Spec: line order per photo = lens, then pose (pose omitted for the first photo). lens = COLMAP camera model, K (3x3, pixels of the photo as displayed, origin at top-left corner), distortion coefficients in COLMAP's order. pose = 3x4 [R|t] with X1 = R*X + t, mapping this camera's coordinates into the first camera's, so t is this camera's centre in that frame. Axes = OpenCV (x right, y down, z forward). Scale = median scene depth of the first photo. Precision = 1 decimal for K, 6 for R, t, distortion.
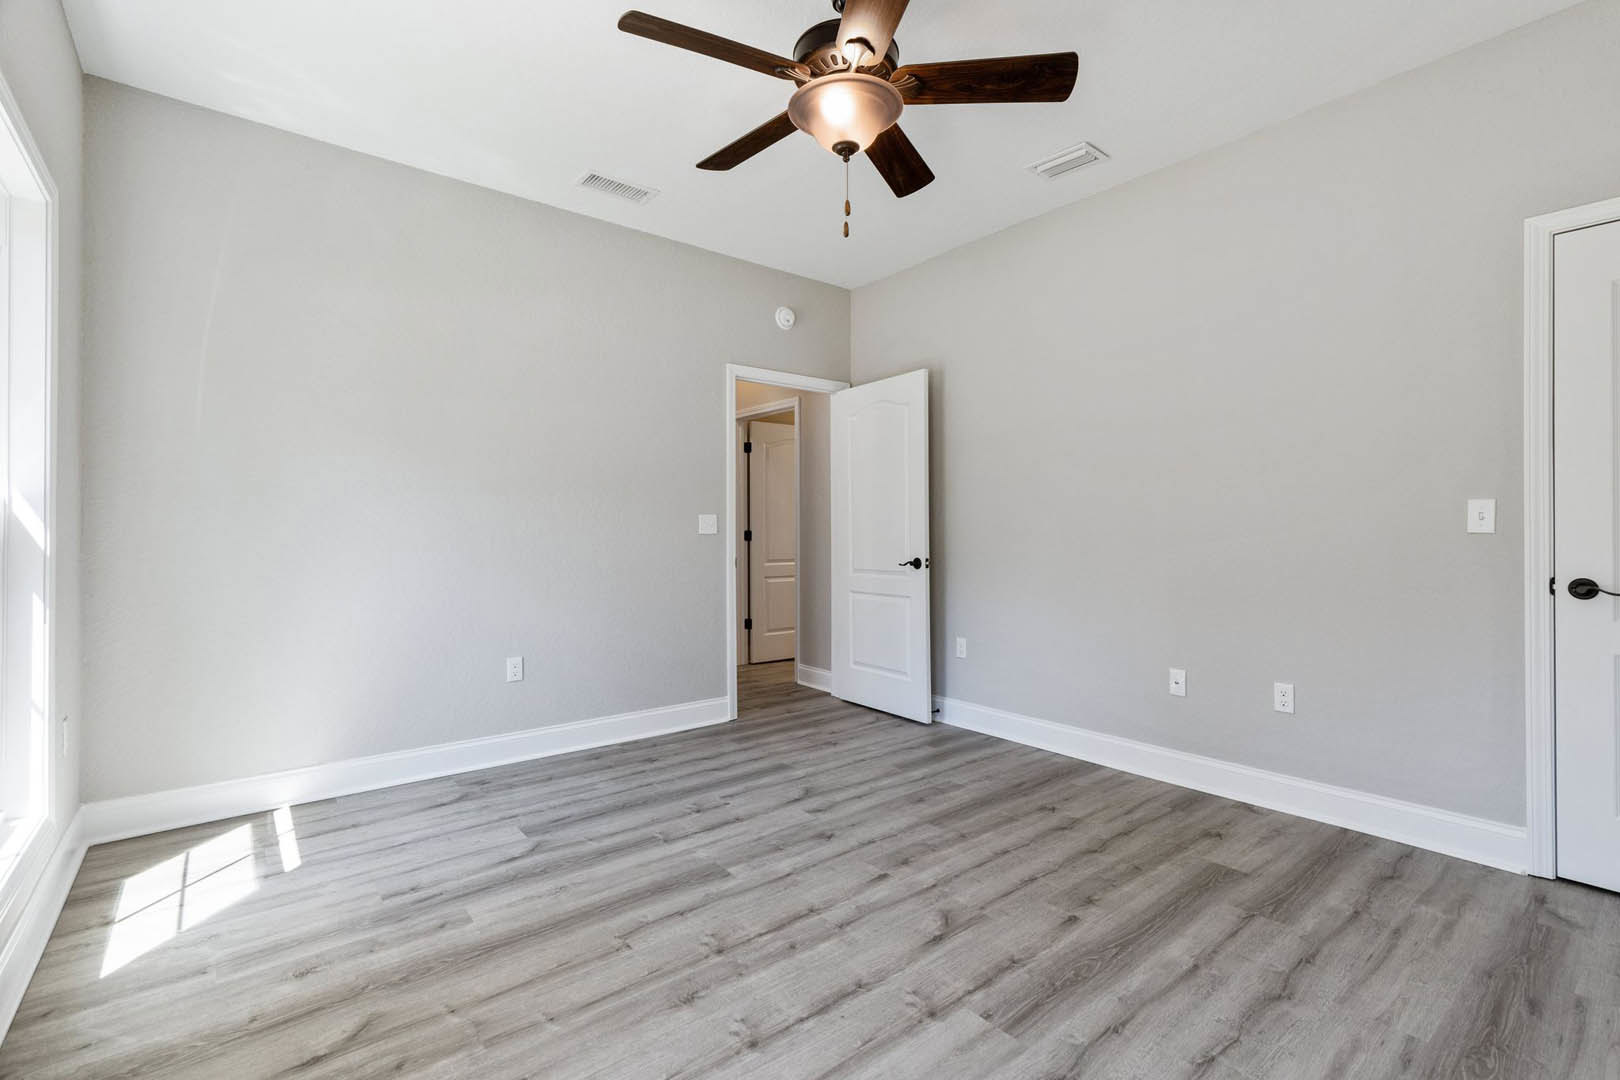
lens RADIAL K [[731.5, 0, 816.3], [0, 731.5, 532.4], [0, 0, 1]] dist [0.002902, 0.000390]
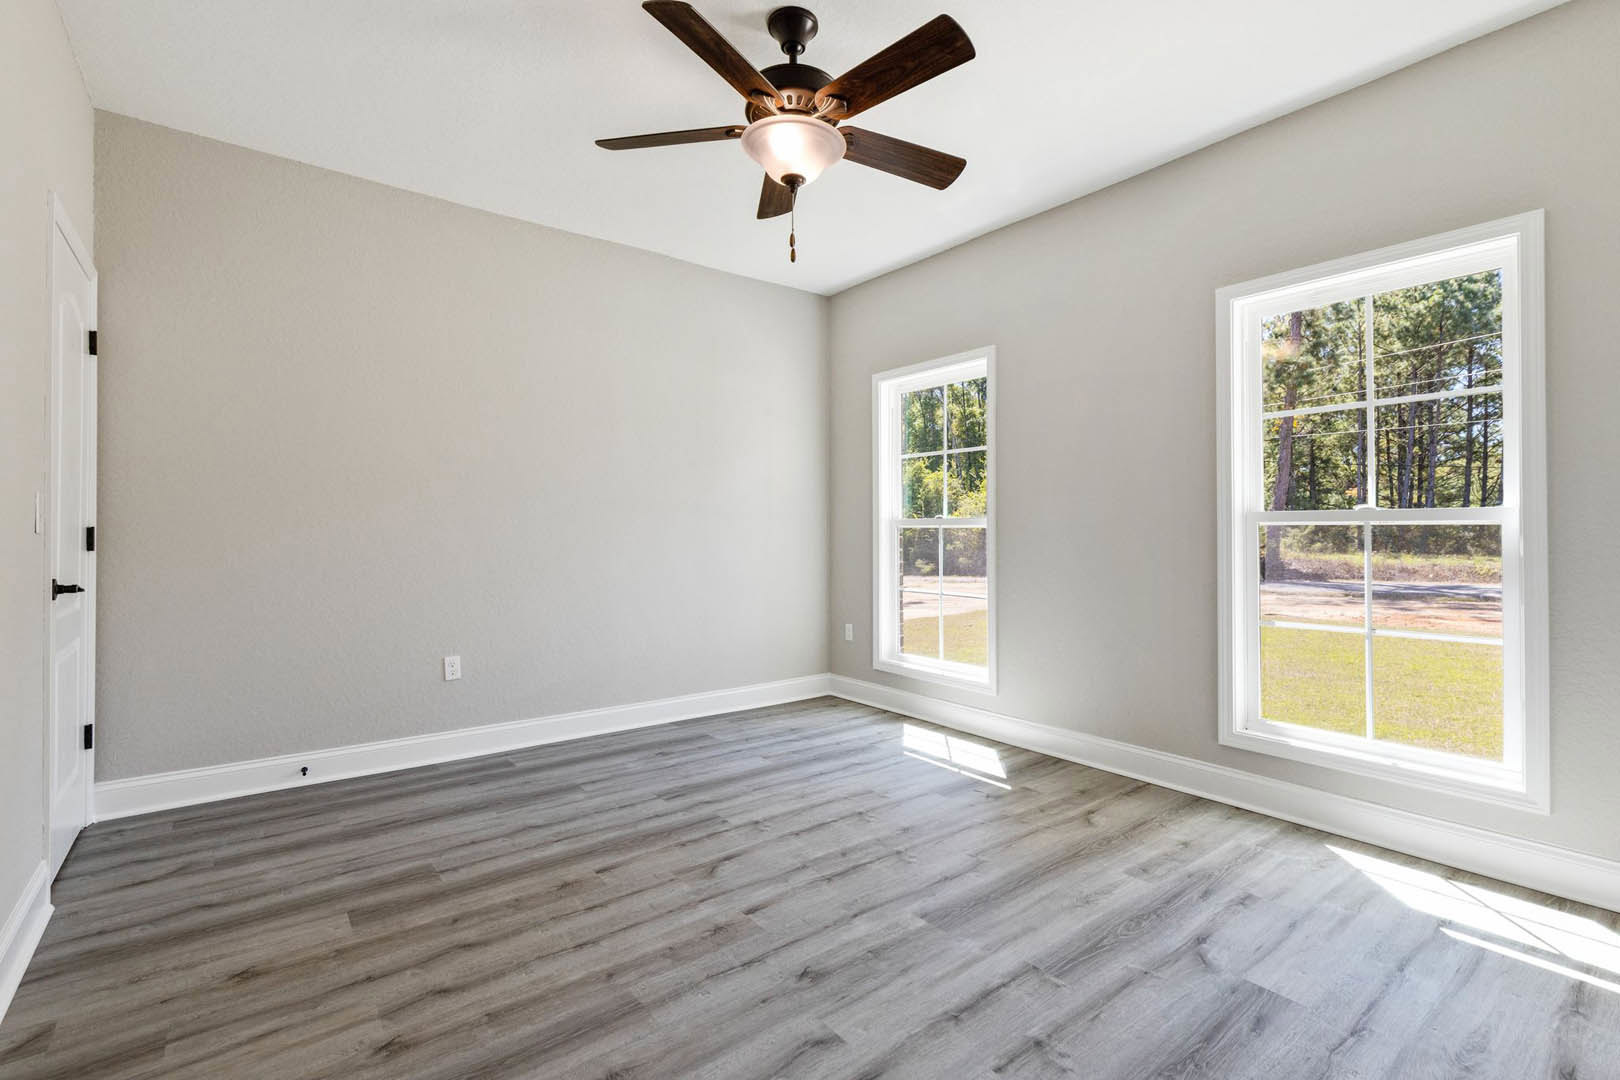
lens RADIAL K [[655.5, 0, 820.3], [0, 655.5, 533.5], [0, 0, 1]] dist [-0.038030, 0.000256]
pose [[-0.999898, 0.001329, 0.014219, -0.006915], [0.001292, 0.999996, -0.002592, 0.000595], [-0.014223, -0.002574, -0.999896, 1.812711]]
